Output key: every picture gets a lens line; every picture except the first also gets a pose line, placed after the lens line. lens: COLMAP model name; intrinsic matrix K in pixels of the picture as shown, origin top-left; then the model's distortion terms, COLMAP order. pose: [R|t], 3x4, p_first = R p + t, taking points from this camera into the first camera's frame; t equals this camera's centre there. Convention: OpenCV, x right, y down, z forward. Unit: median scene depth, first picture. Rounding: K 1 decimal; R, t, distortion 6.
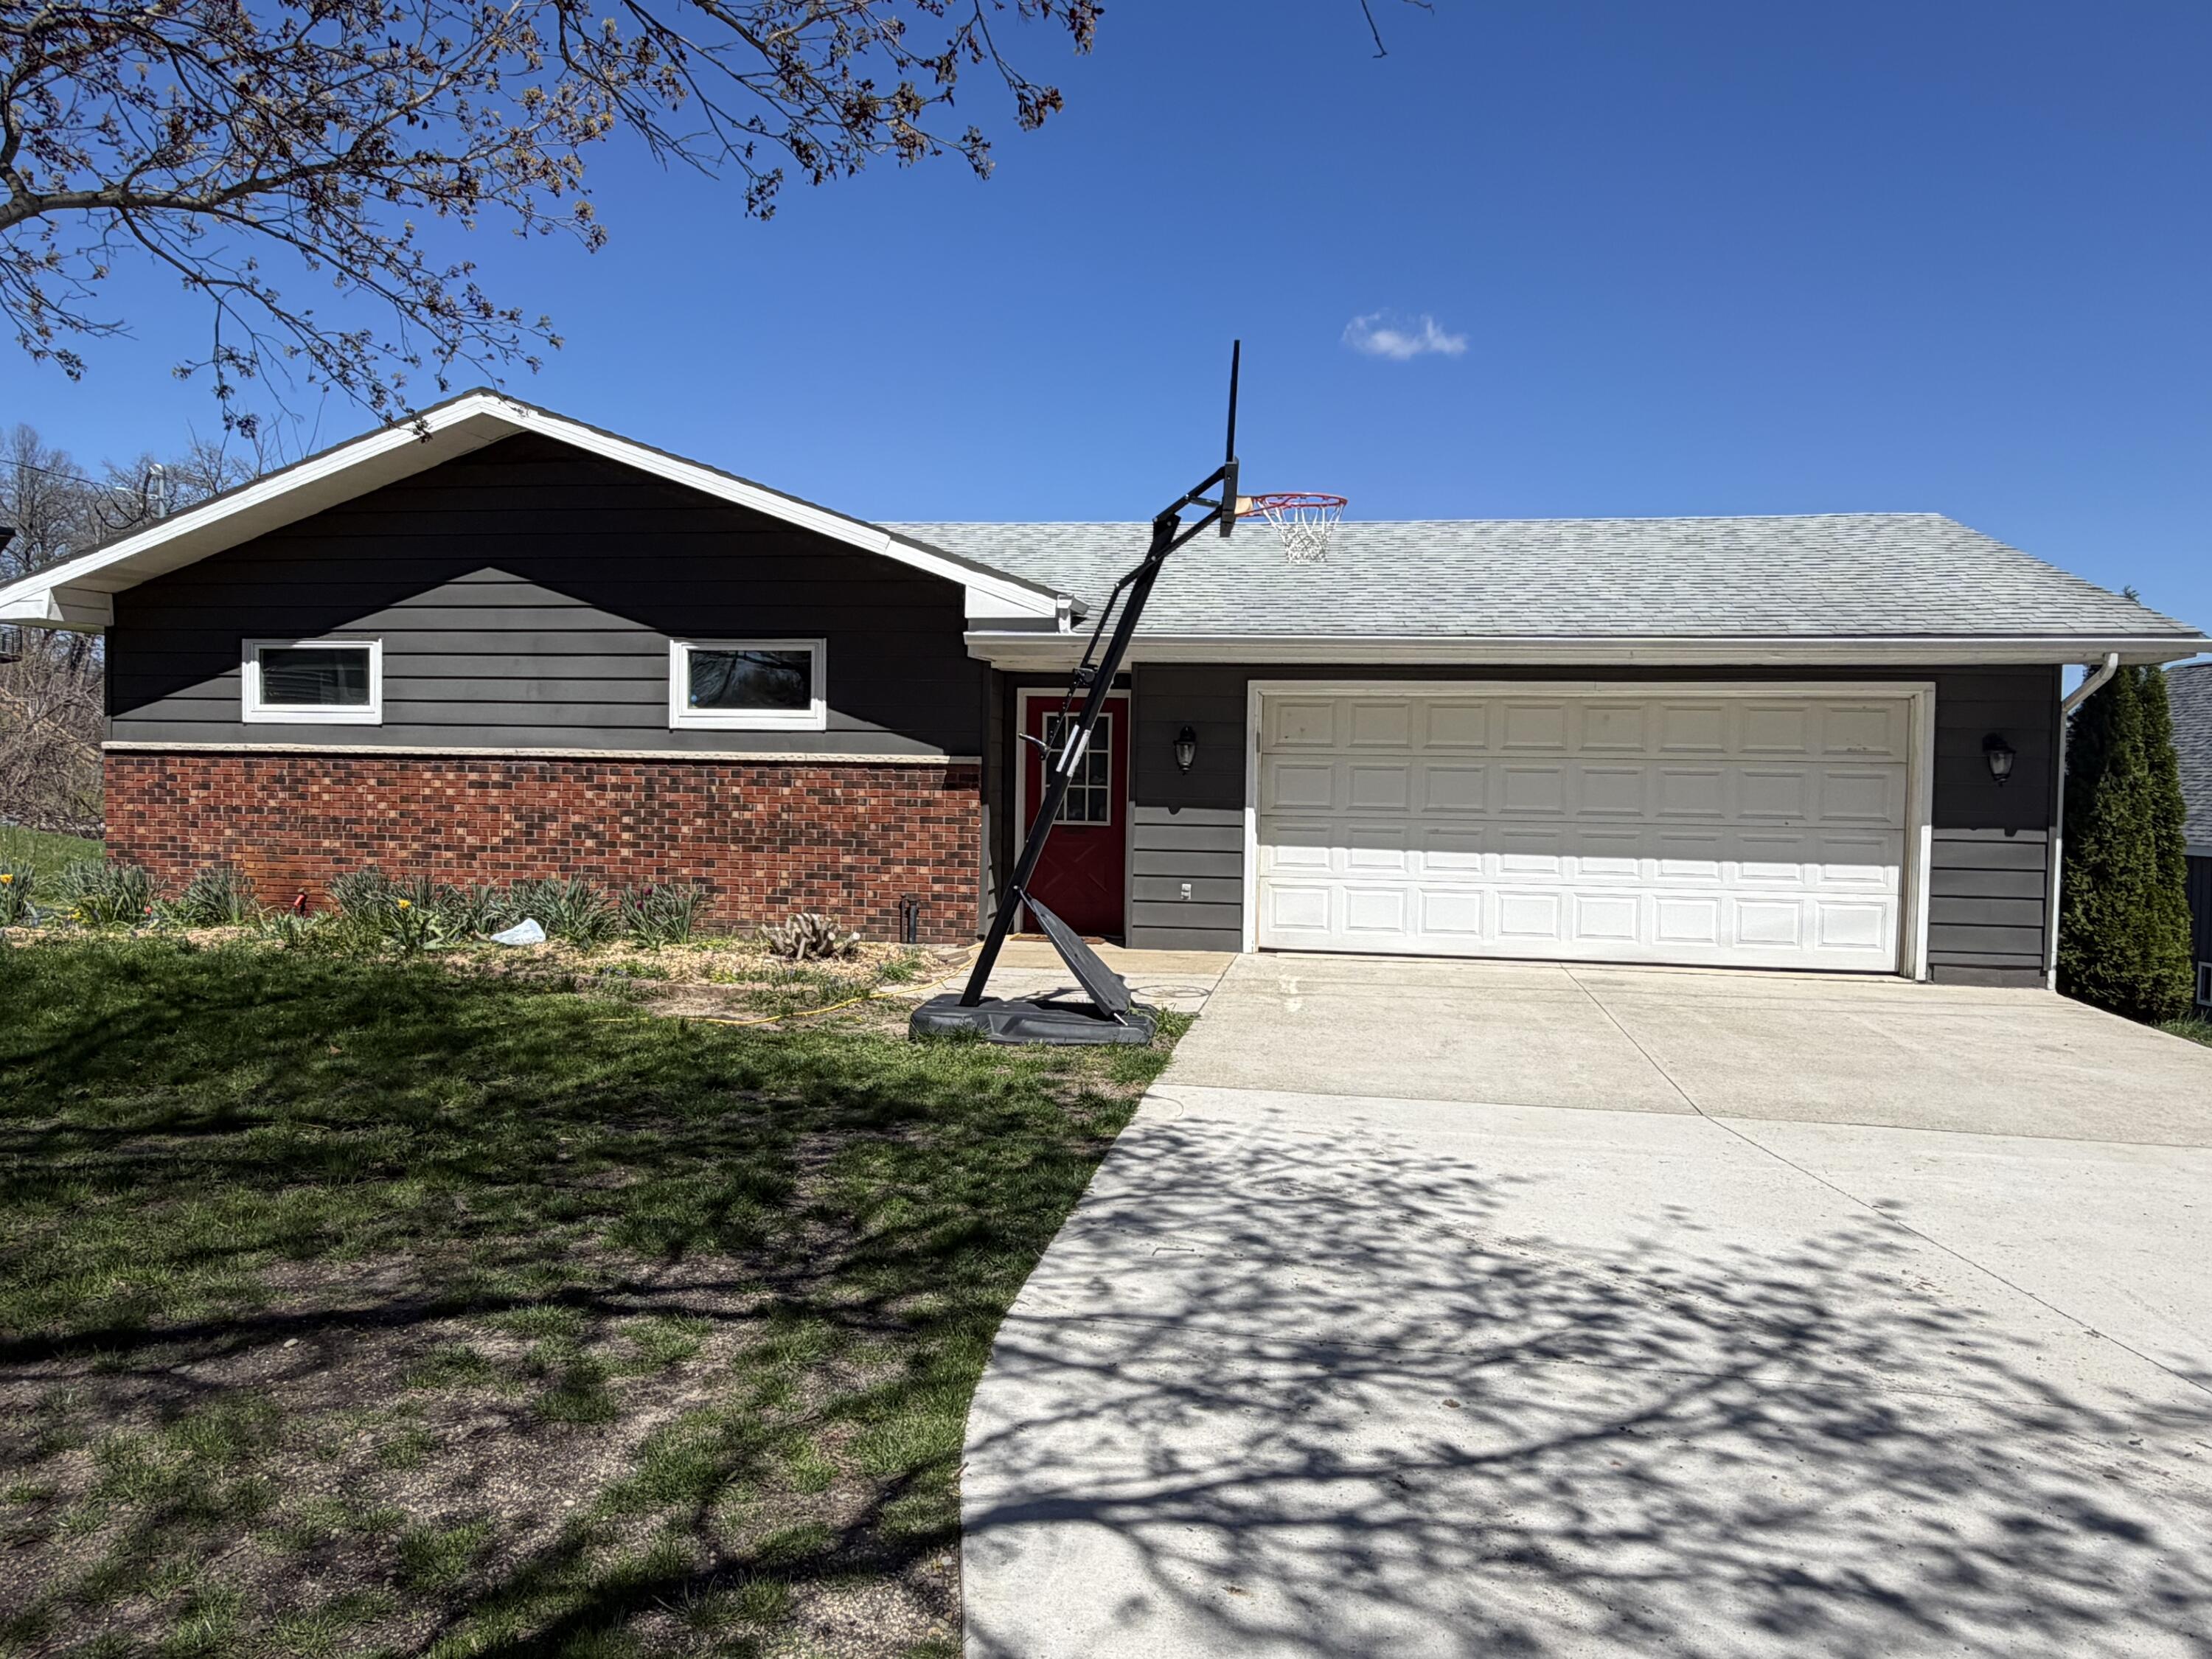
lens RADIAL K [[1480.6, 0, 1106.8], [0, 1480.6, 827.3], [0, 0, 1]] dist [0.004540, -0.000161]
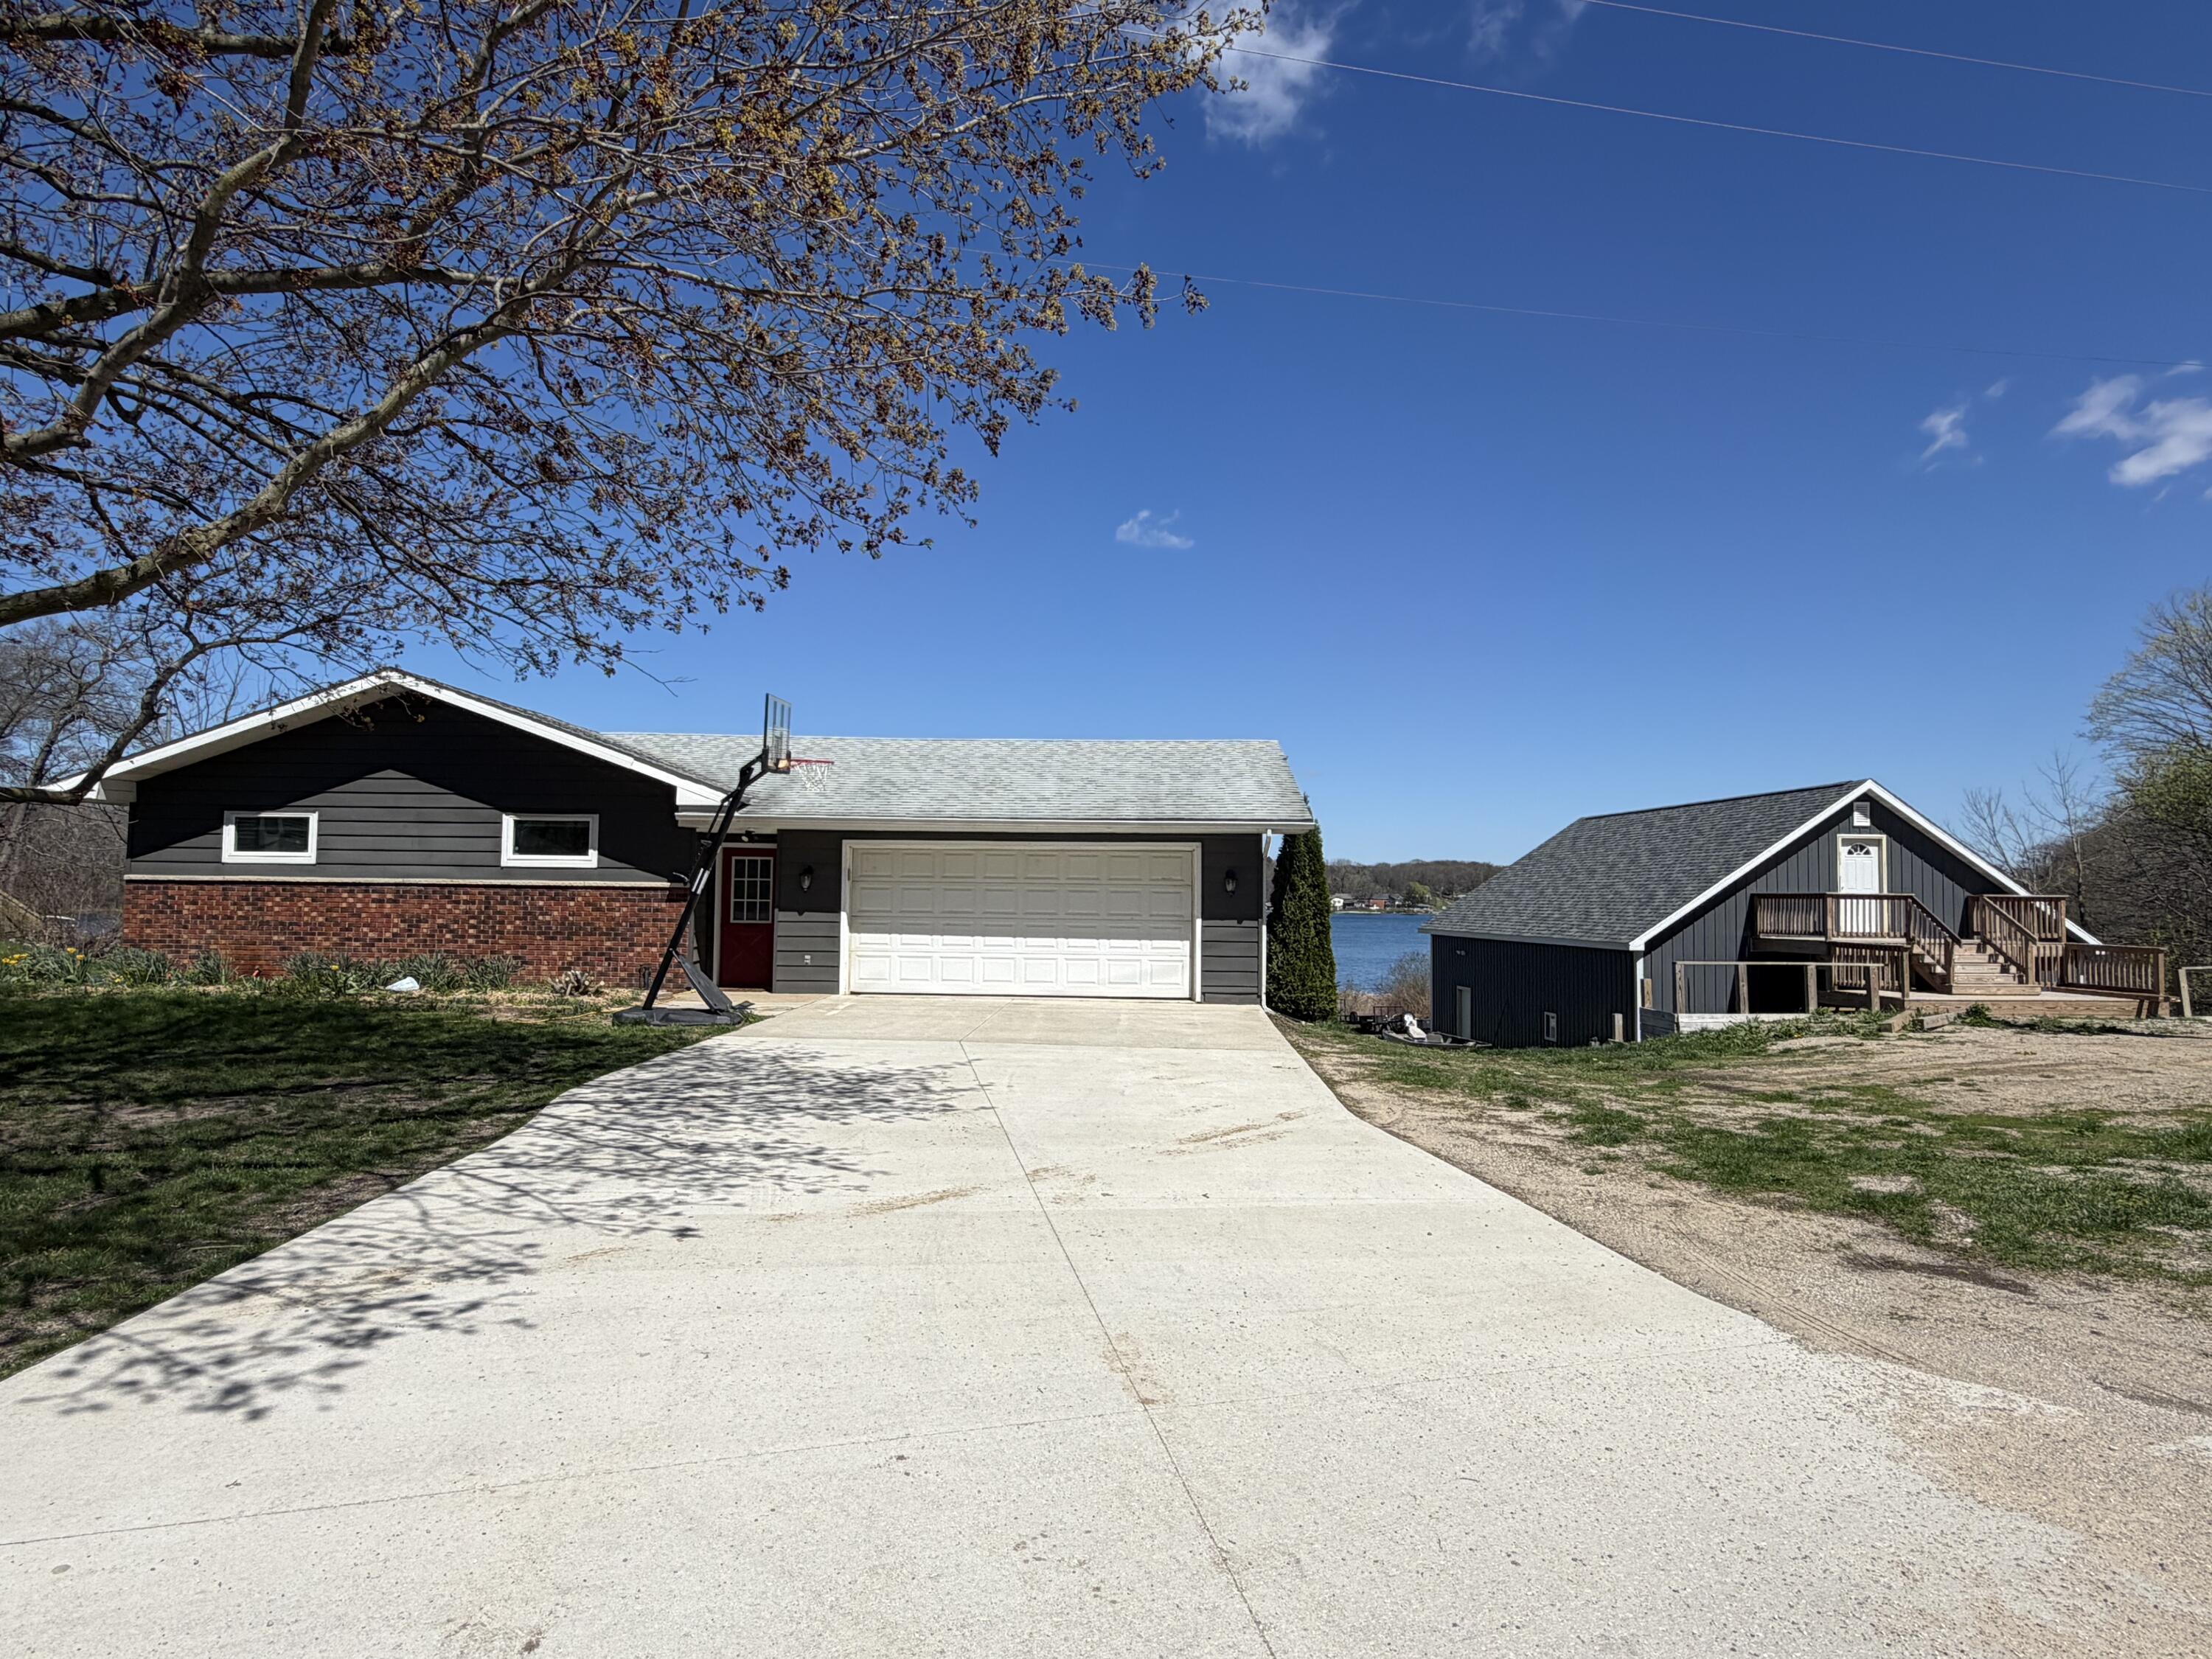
lens RADIAL K [[1289.2, 0, 1107.2], [0, 1289.2, 832.9], [0, 0, 1]] dist [-0.001371, 0.000404]
pose [[0.991507, 0.002436, 0.130030, 0.204914], [0.008492, 0.996478, -0.083422, 0.023704], [-0.129775, 0.083818, 0.987994, -0.559476]]
